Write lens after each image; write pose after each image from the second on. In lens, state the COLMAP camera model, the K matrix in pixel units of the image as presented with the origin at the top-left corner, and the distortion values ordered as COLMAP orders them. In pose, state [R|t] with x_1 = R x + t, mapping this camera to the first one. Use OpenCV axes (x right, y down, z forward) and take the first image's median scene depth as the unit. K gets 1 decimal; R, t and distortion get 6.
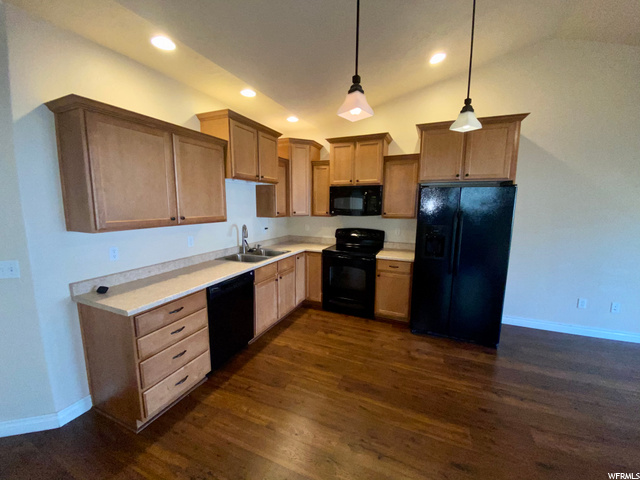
lens RADIAL K [[263.4, 0, 320.0], [0, 263.4, 240.0], [0, 0, 1]] dist [0.000580, -0.000646]
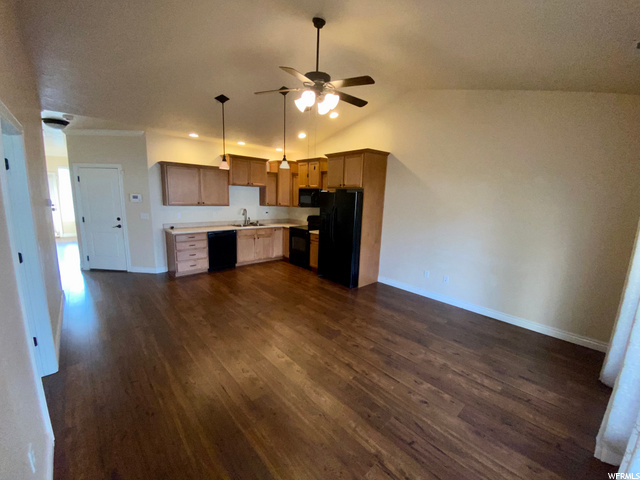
lens RADIAL K [[263.4, 0, 320.0], [0, 263.4, 240.0], [0, 0, 1]] dist [0.000580, -0.000646]
pose [[0.917611, 0.091391, -0.386831, 1.003246], [-0.083888, 0.995815, 0.036274, 0.054238], [0.388527, -0.000834, 0.921437, -0.562425]]
